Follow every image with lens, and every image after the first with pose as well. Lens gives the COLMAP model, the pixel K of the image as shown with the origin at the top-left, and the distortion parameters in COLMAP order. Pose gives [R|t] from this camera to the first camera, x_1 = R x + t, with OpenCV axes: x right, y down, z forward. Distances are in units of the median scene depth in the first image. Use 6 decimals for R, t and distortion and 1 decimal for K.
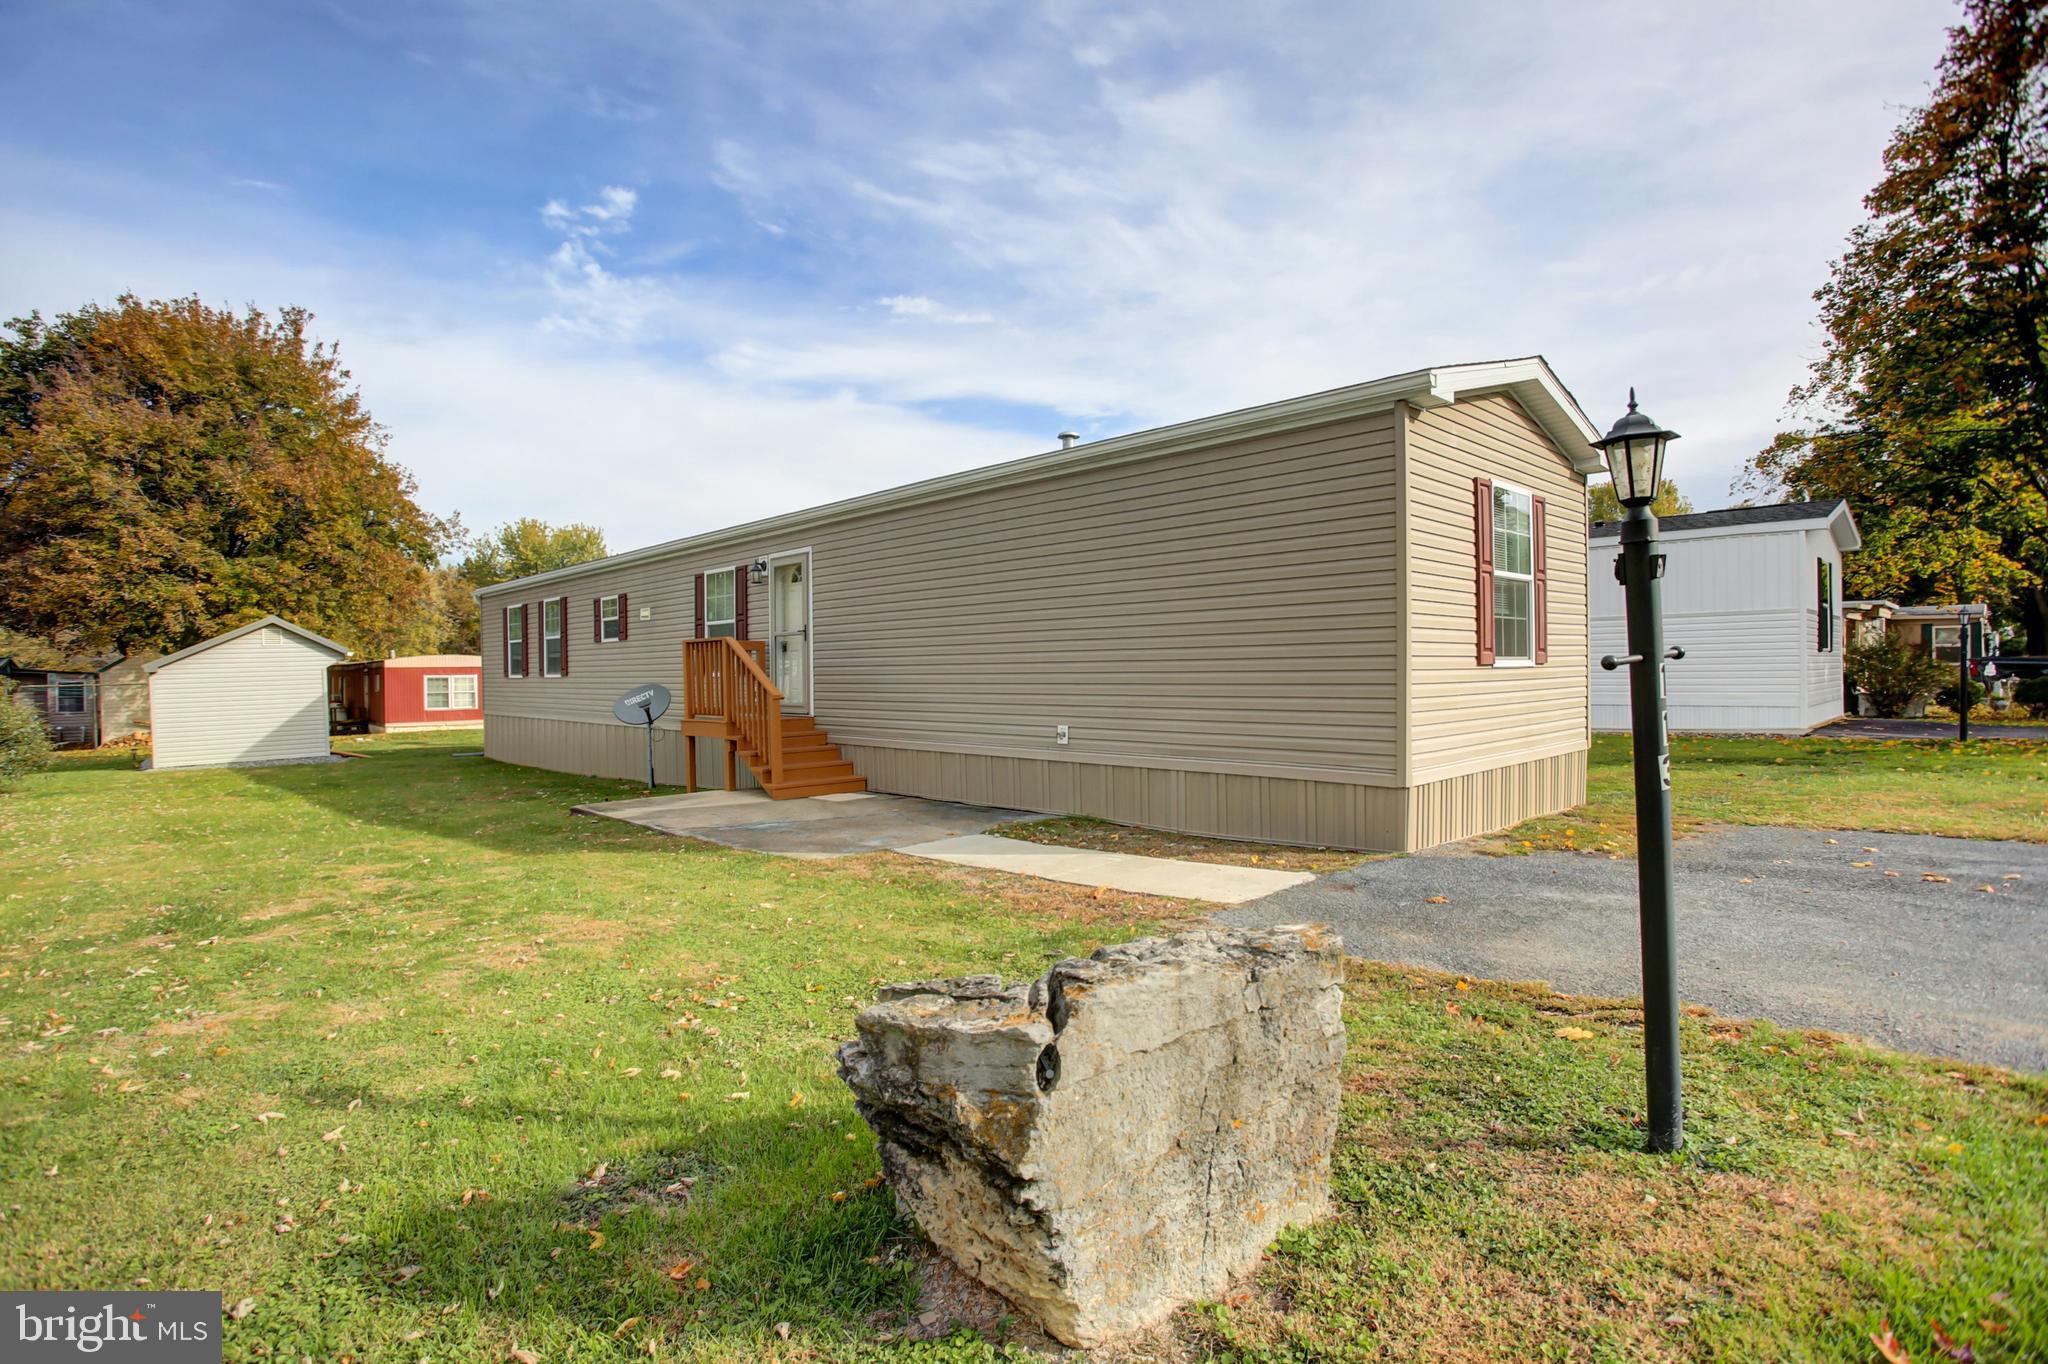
lens RADIAL K [[1006.5, 0, 1000.7], [0, 1006.5, 669.8], [0, 0, 1]] dist [-0.083601, 0.040605]
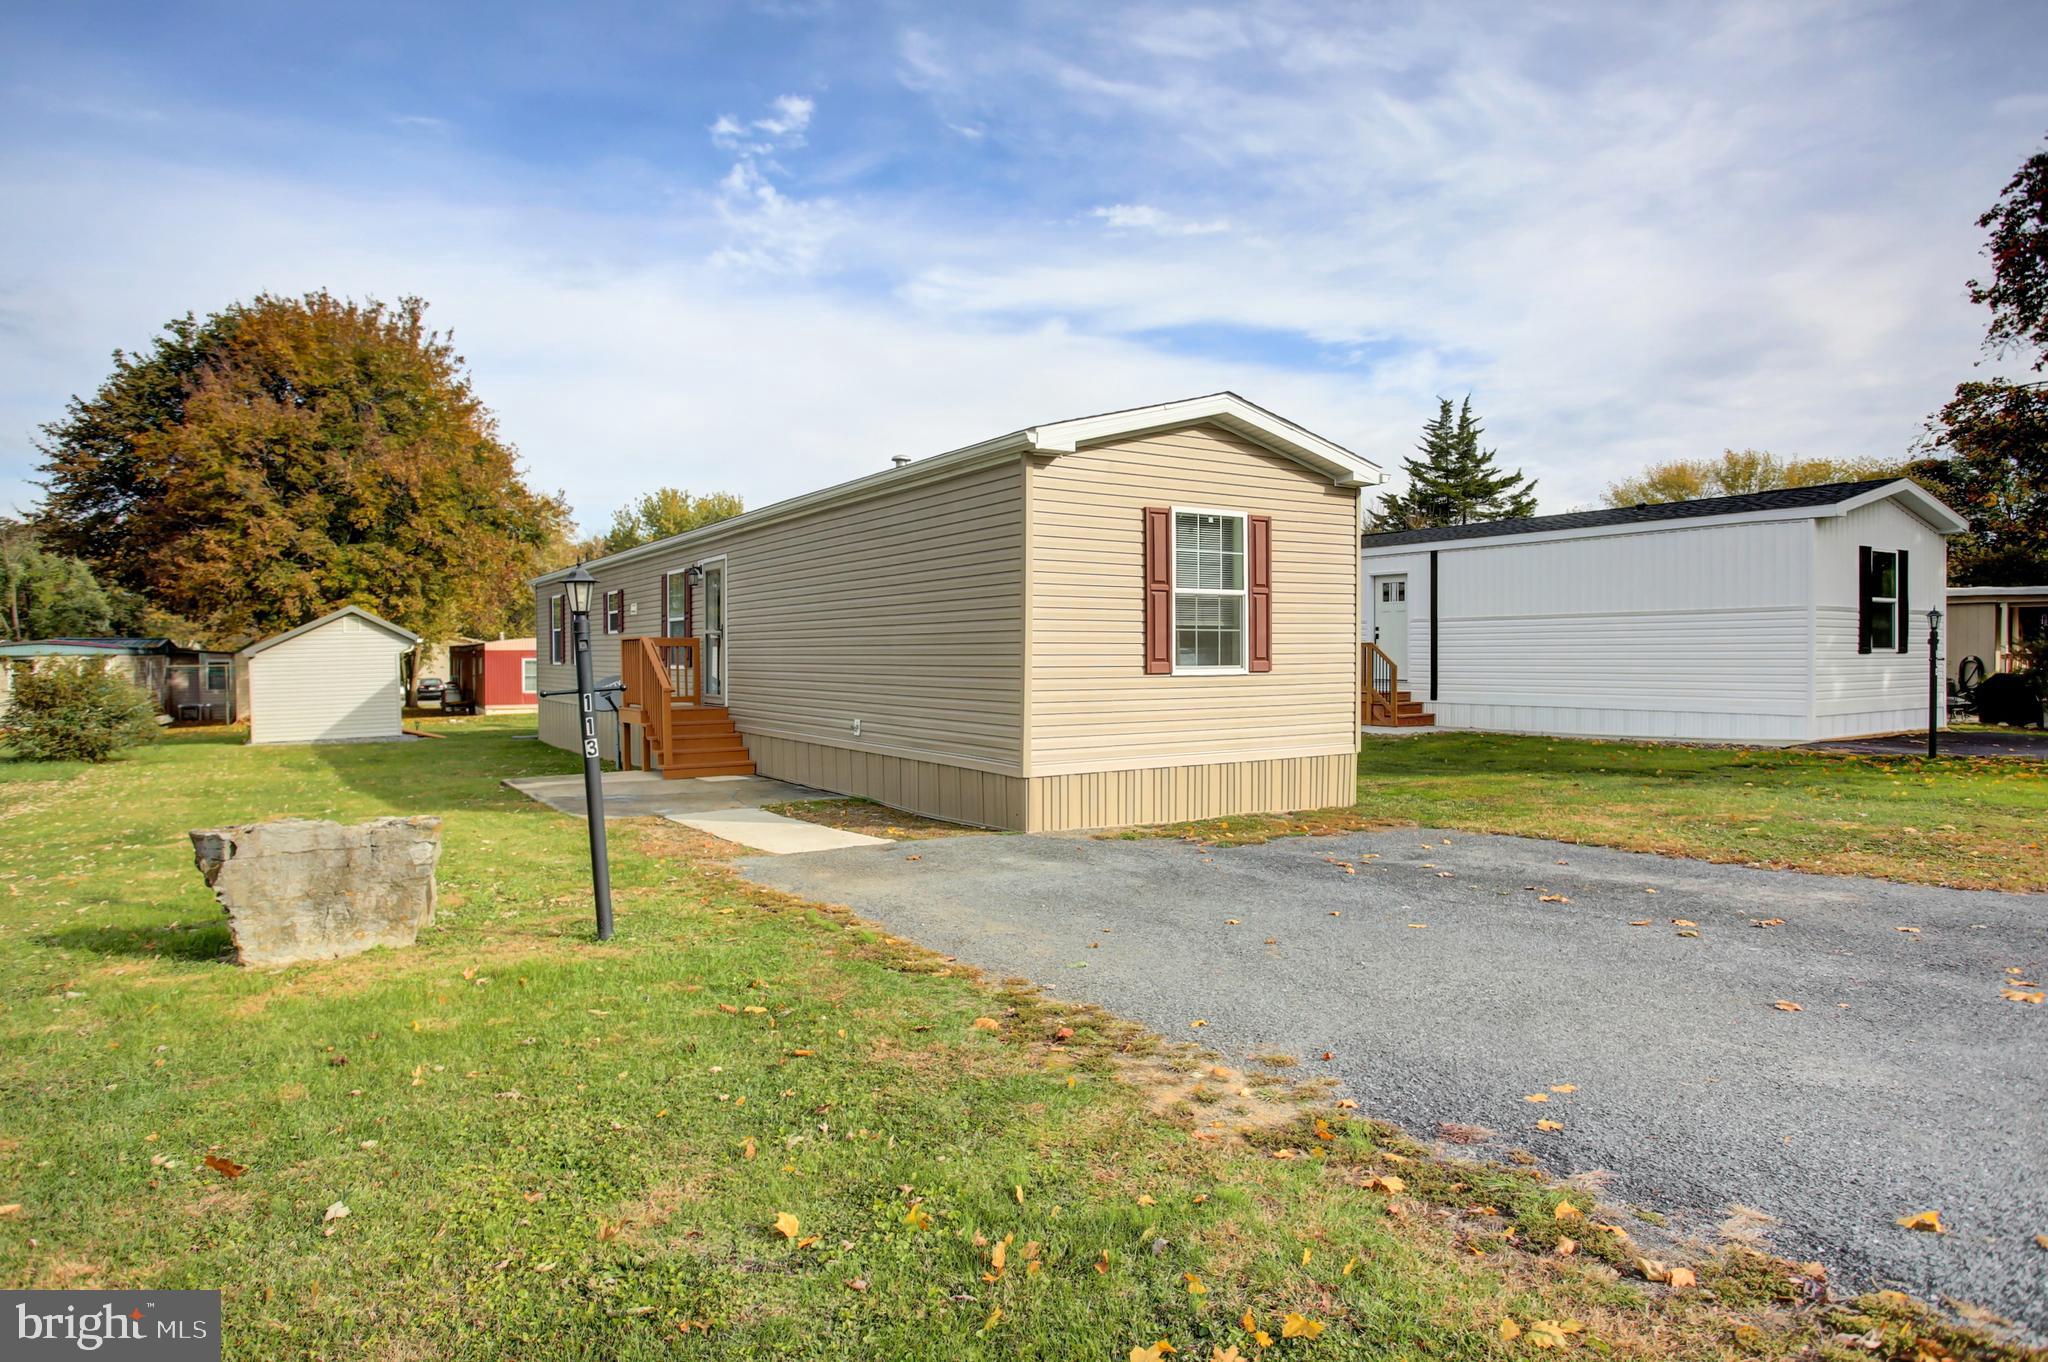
lens RADIAL K [[1232.9, 0, 998.7], [0, 1232.9, 679.1], [0, 0, 1]] dist [-0.083409, 0.073717]
pose [[0.976226, 0.016090, -0.216157, 0.151742], [-0.011751, 0.999703, 0.021343, -0.006387], [0.216436, -0.018295, 0.976125, -0.101708]]
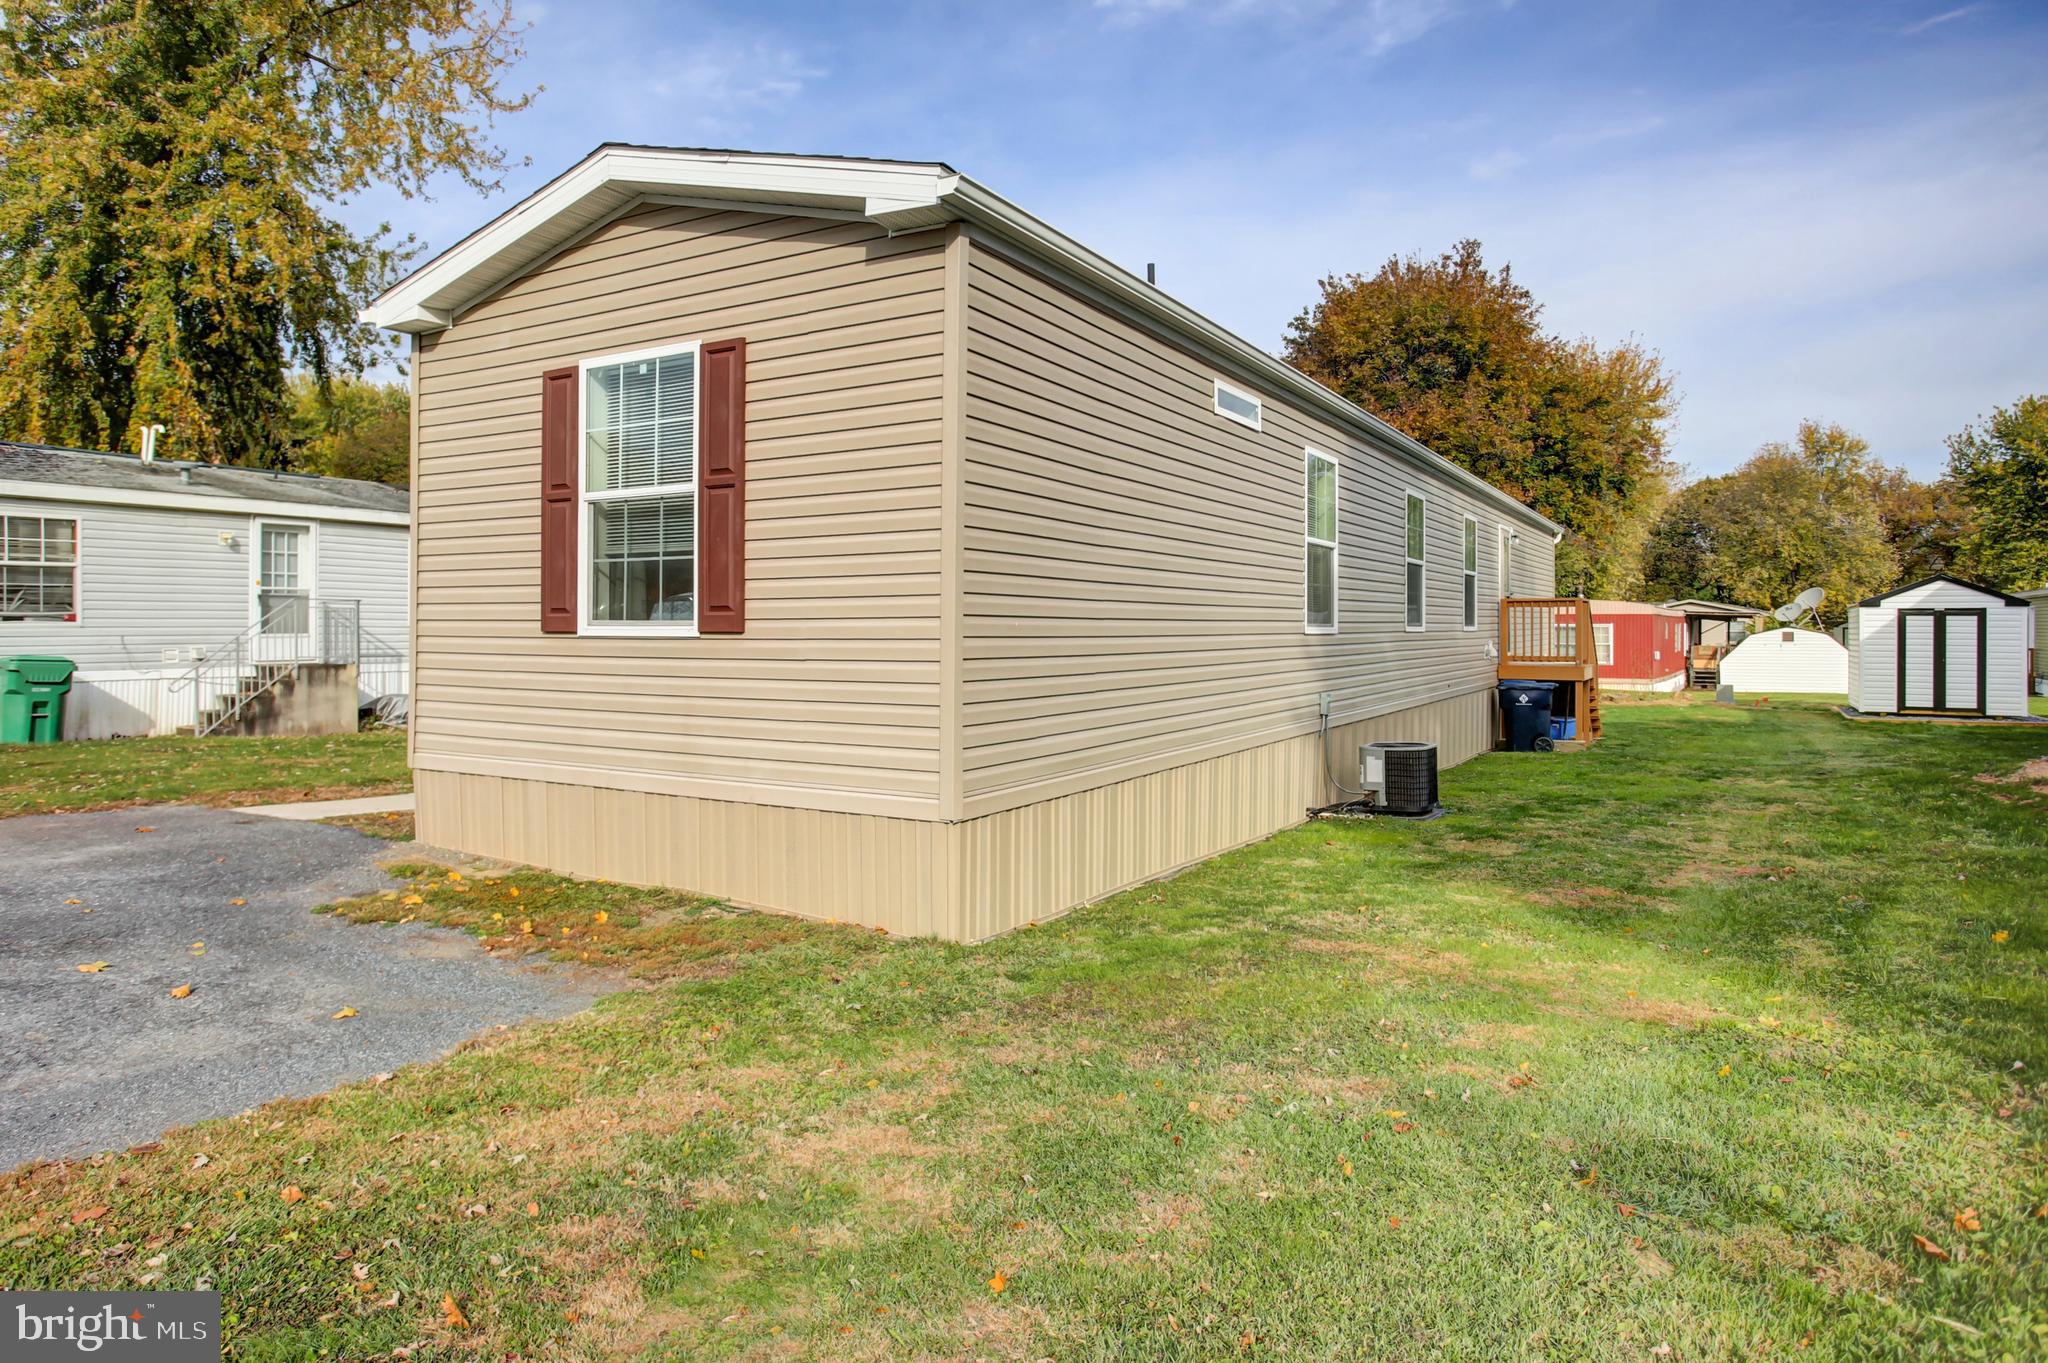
lens RADIAL K [[1232.9, 0, 998.7], [0, 1232.9, 679.6], [0, 0, 1]] dist [-0.083409, 0.073717]
pose [[0.243085, 0.059669, -0.968168, 0.348775], [-0.007853, 0.998195, 0.059548, -0.006305], [0.969973, -0.006873, 0.243114, 0.265870]]
